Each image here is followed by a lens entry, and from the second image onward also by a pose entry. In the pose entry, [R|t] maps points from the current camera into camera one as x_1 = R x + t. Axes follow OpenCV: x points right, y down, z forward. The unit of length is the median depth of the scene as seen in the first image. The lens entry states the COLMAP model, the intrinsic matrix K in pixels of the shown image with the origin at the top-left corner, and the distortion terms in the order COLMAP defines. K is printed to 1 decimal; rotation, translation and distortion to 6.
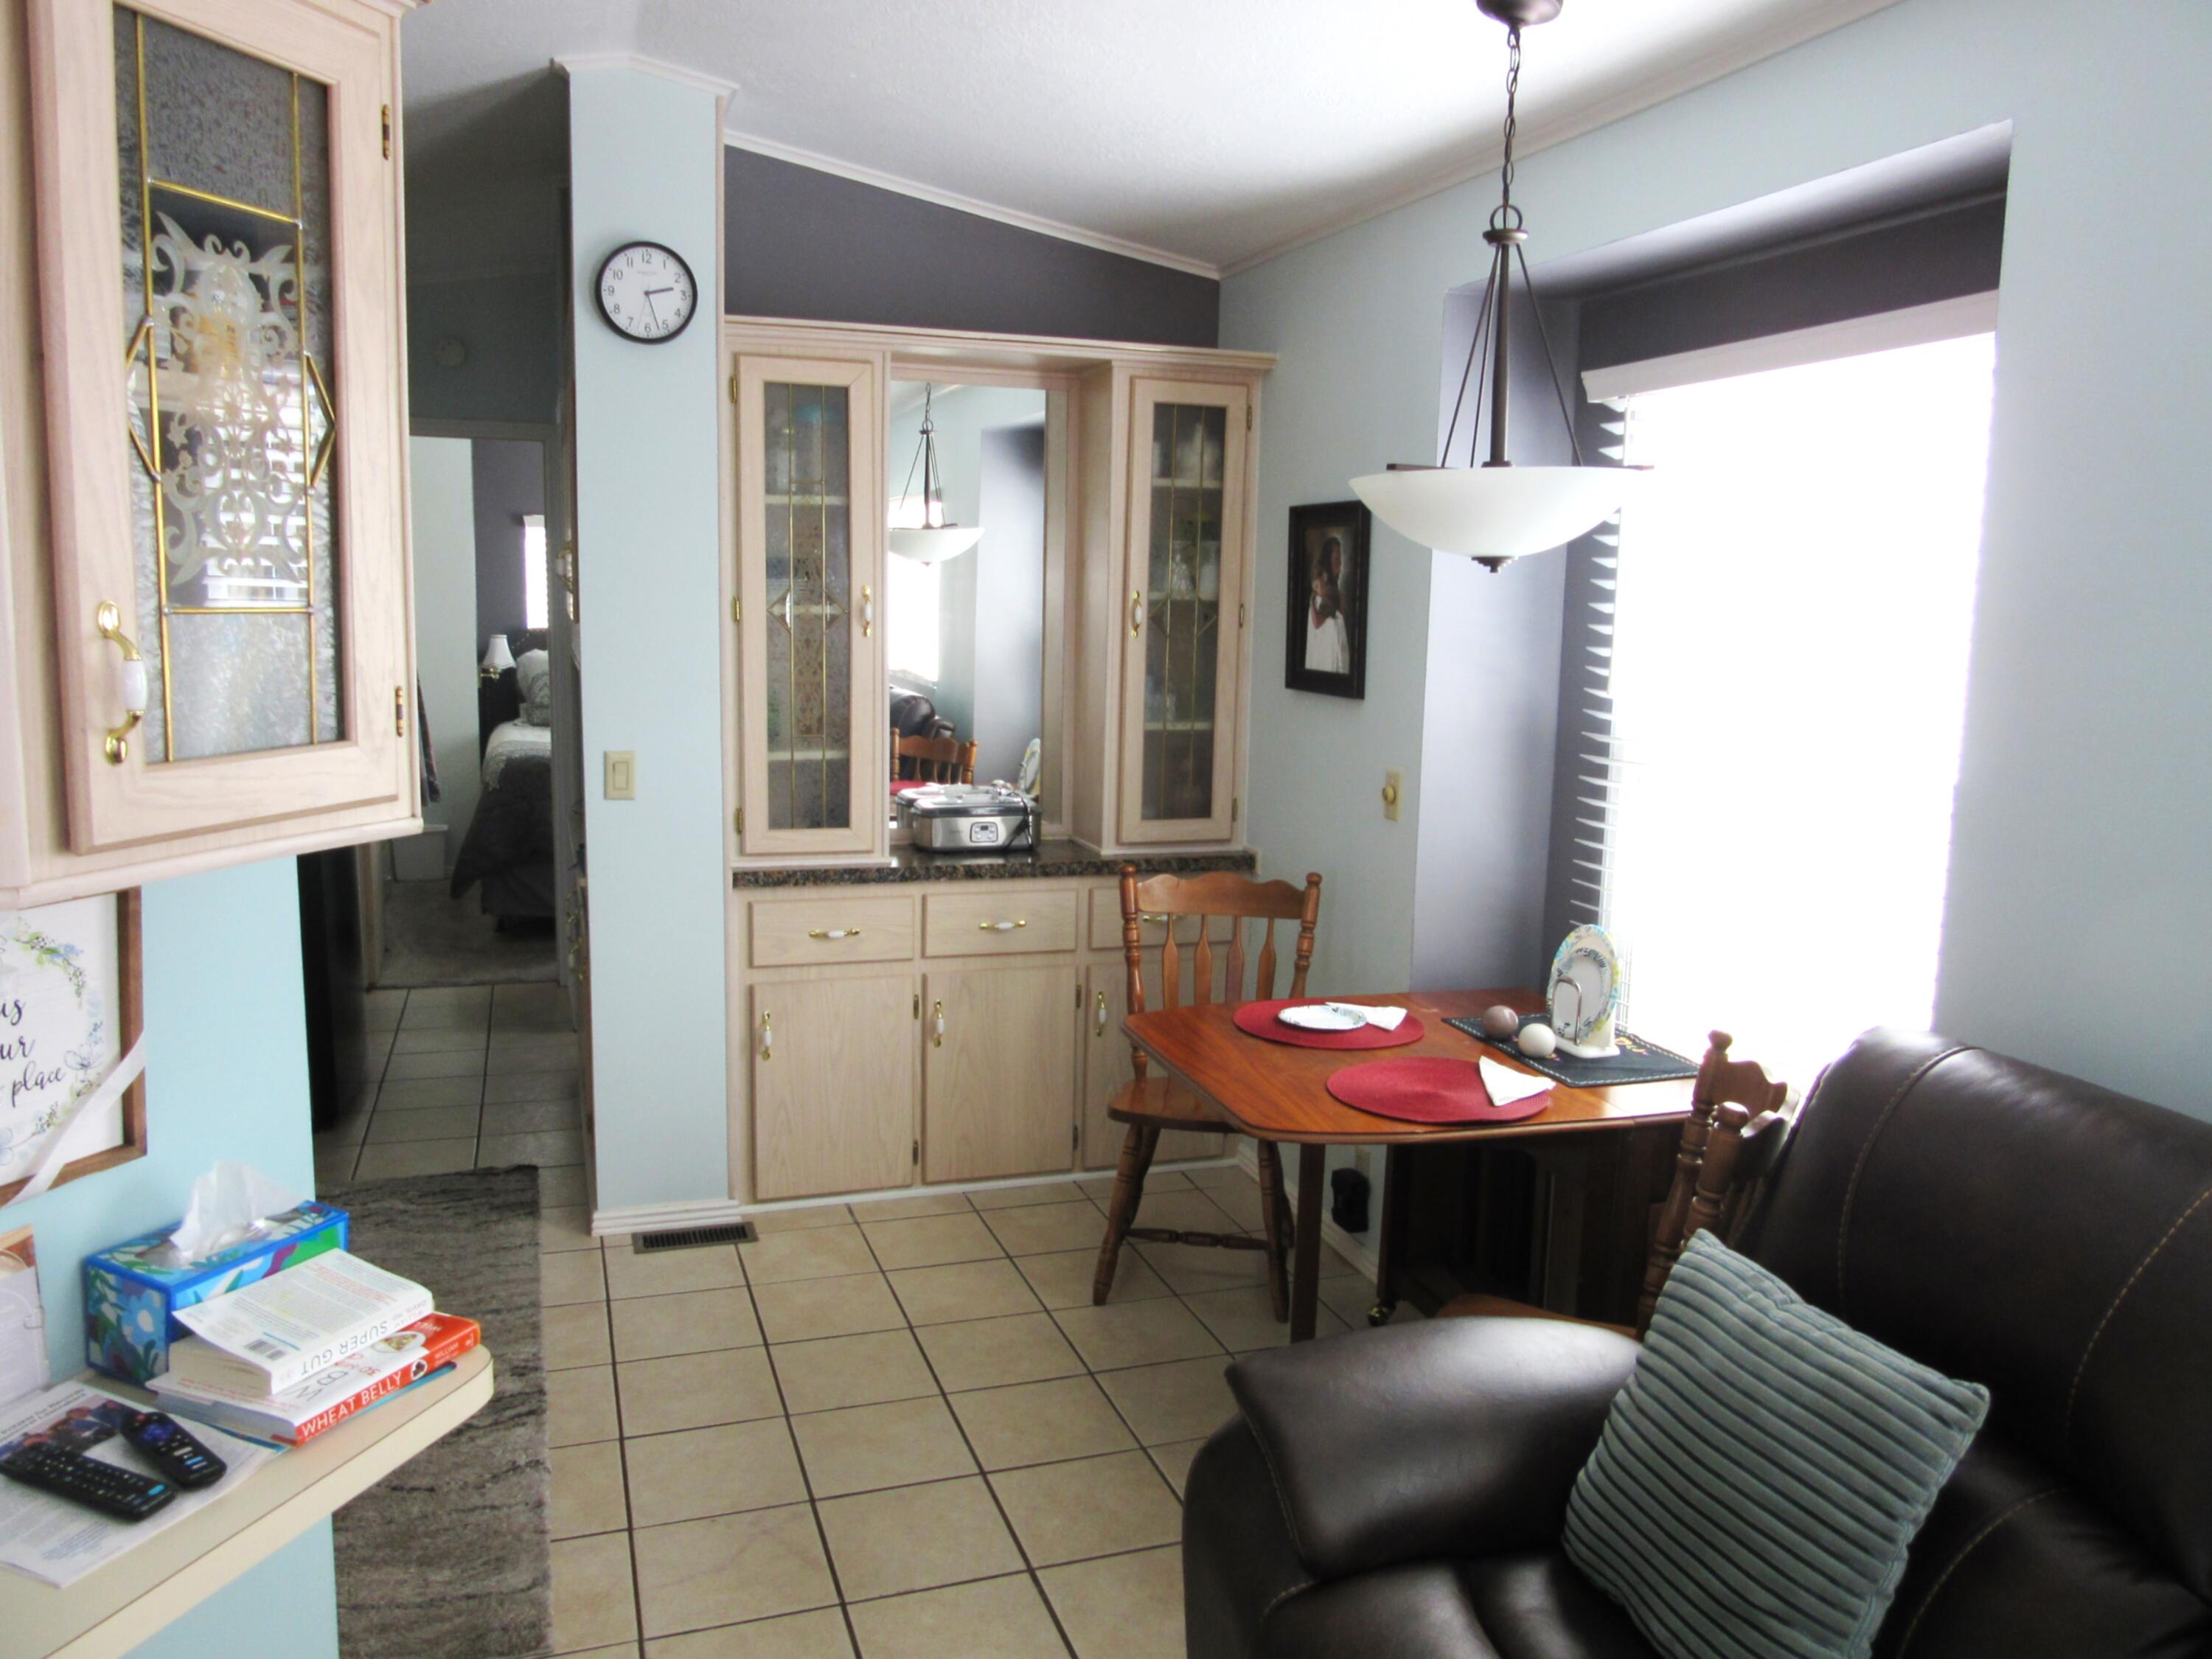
lens RADIAL K [[1664.4, 0, 1106.0], [0, 1664.4, 829.5], [0, 0, 1]] dist [-0.061947, 0.058600]
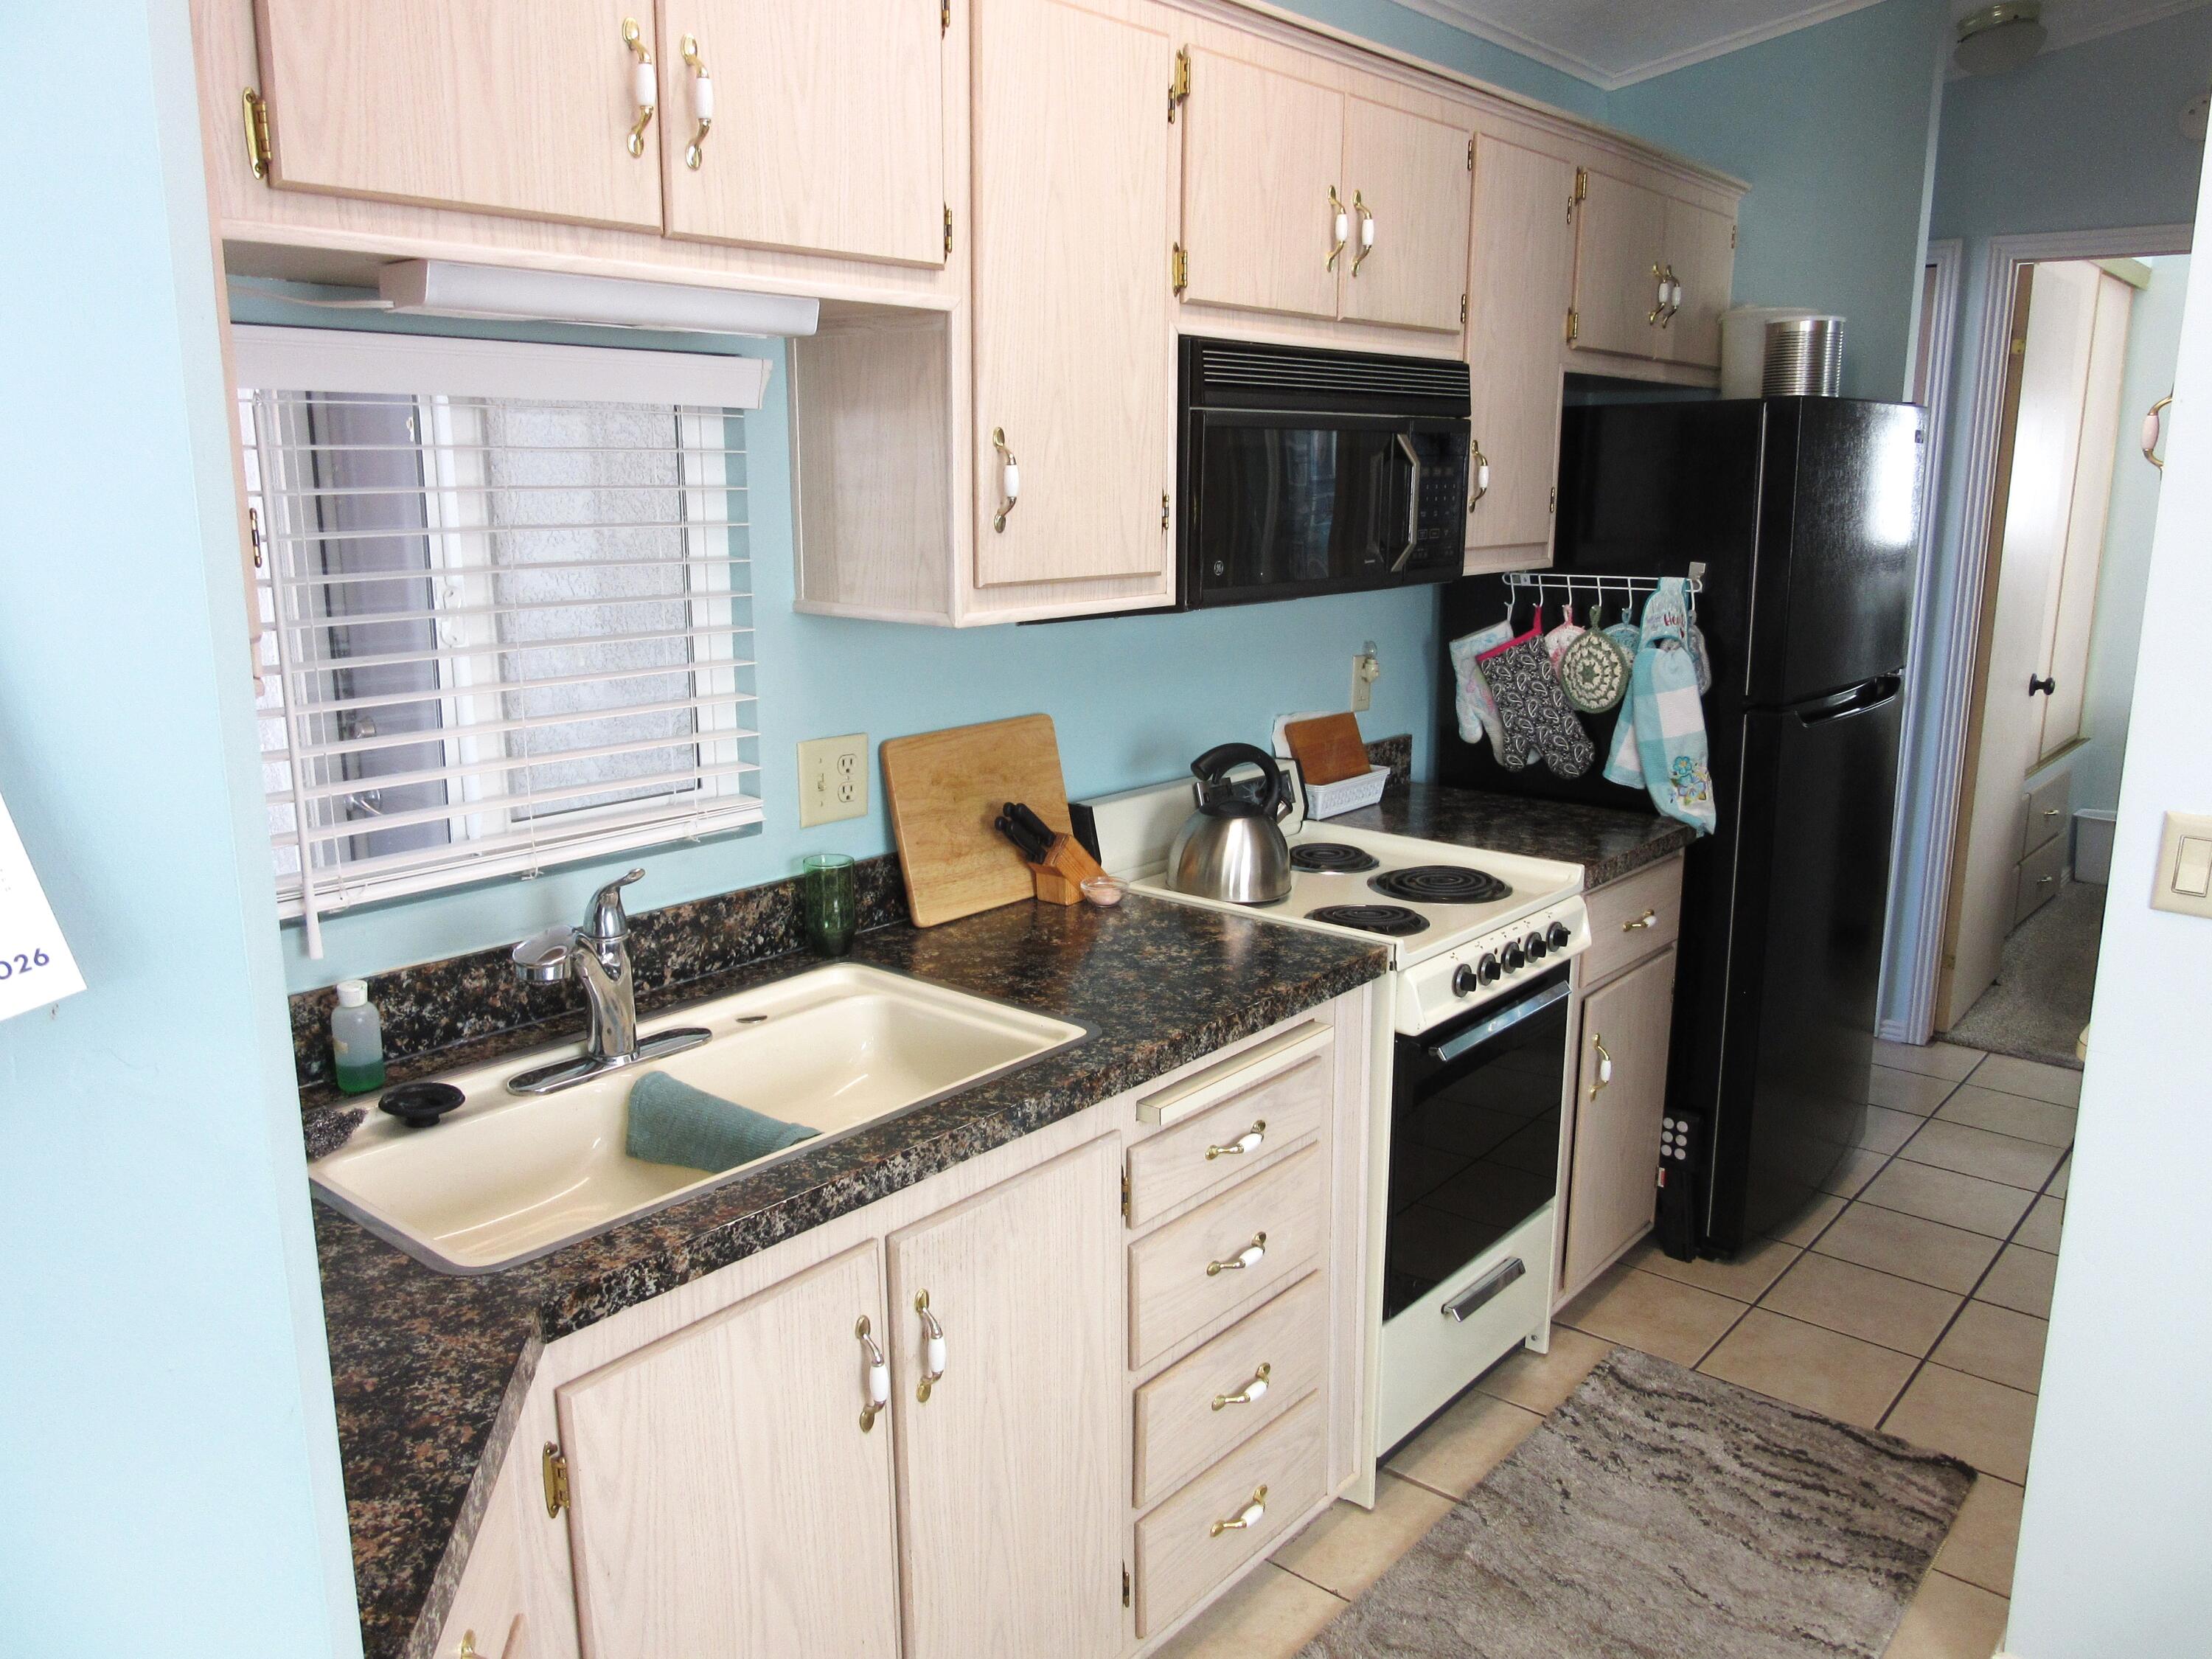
lens RADIAL K [[1644.0, 0, 1106.0], [0, 1644.0, 829.5], [0, 0, 1]] dist [0.006599, -0.079205]
pose [[0.511025, 0.162552, -0.844056, -0.130957], [-0.117249, 0.985960, 0.118894, -0.143756], [0.851532, 0.038207, 0.522909, 1.110205]]
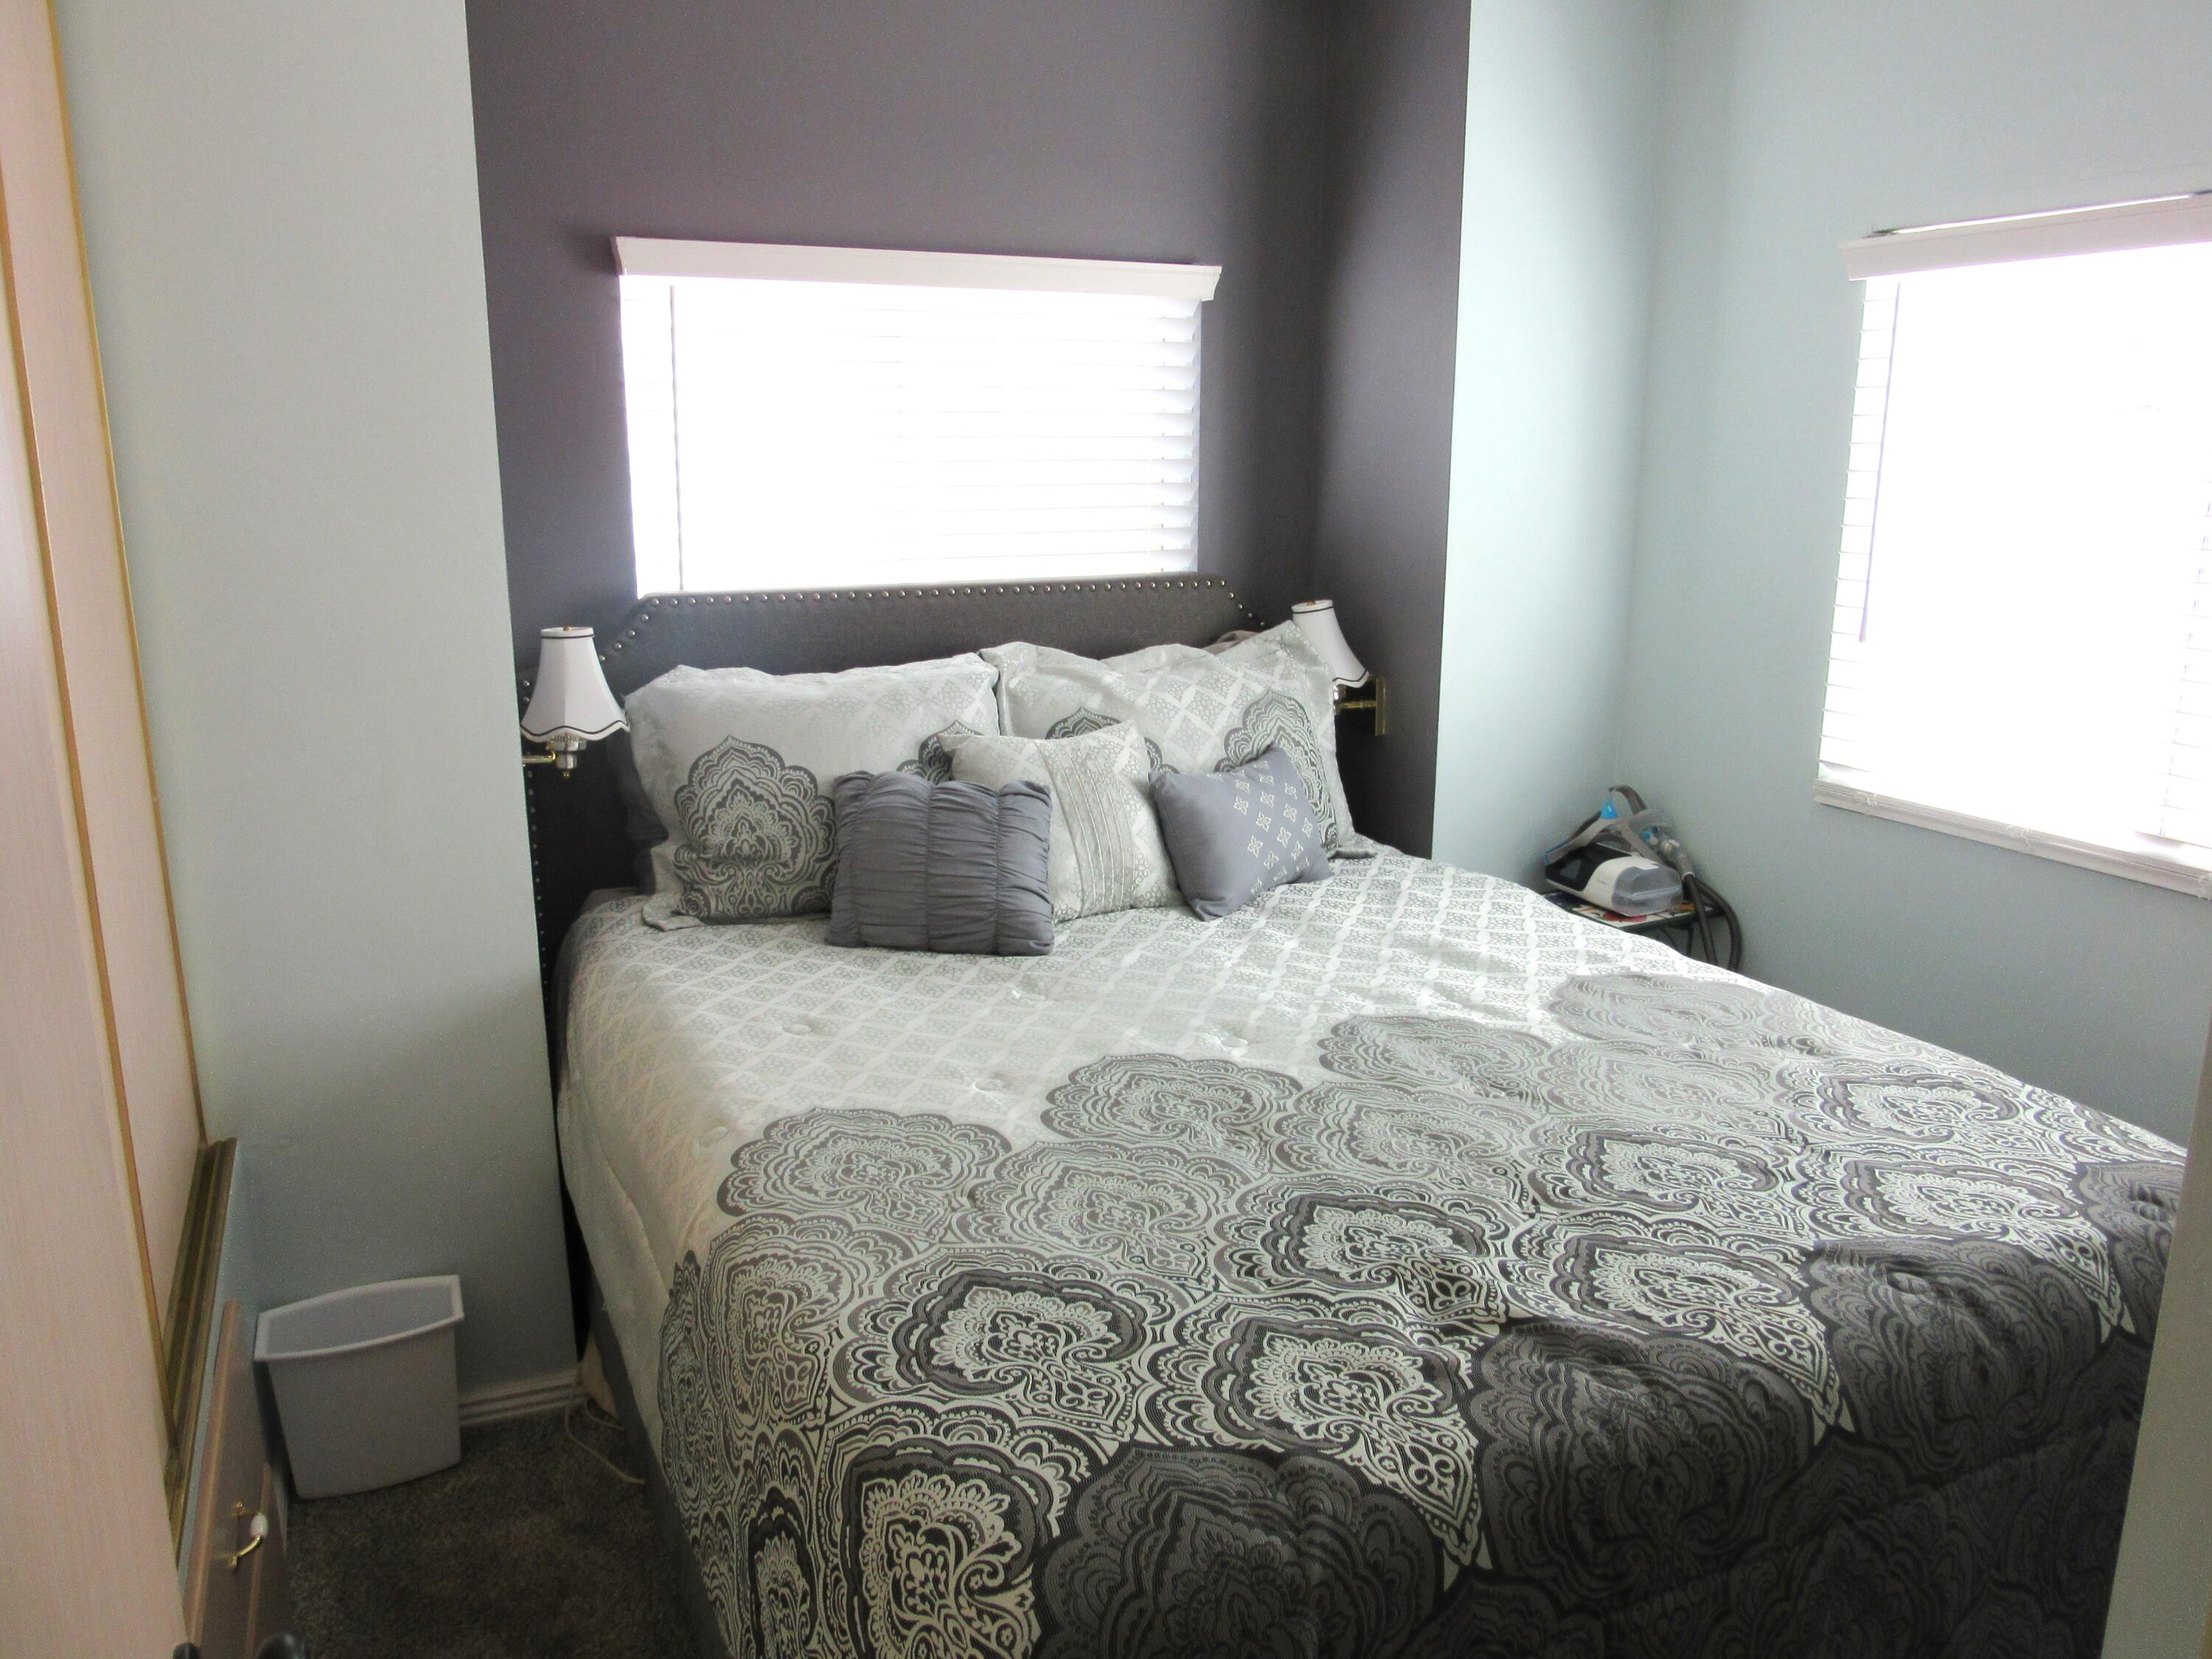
lens RADIAL K [[1639.8, 0, 1106.0], [0, 1639.8, 829.5], [0, 0, 1]] dist [-0.024715, 0.004267]
pose [[0.995169, -0.043706, 0.087914, -1.536999], [0.035882, 0.995413, 0.088690, -0.539093], [-0.091387, -0.085107, 0.992172, 3.549111]]
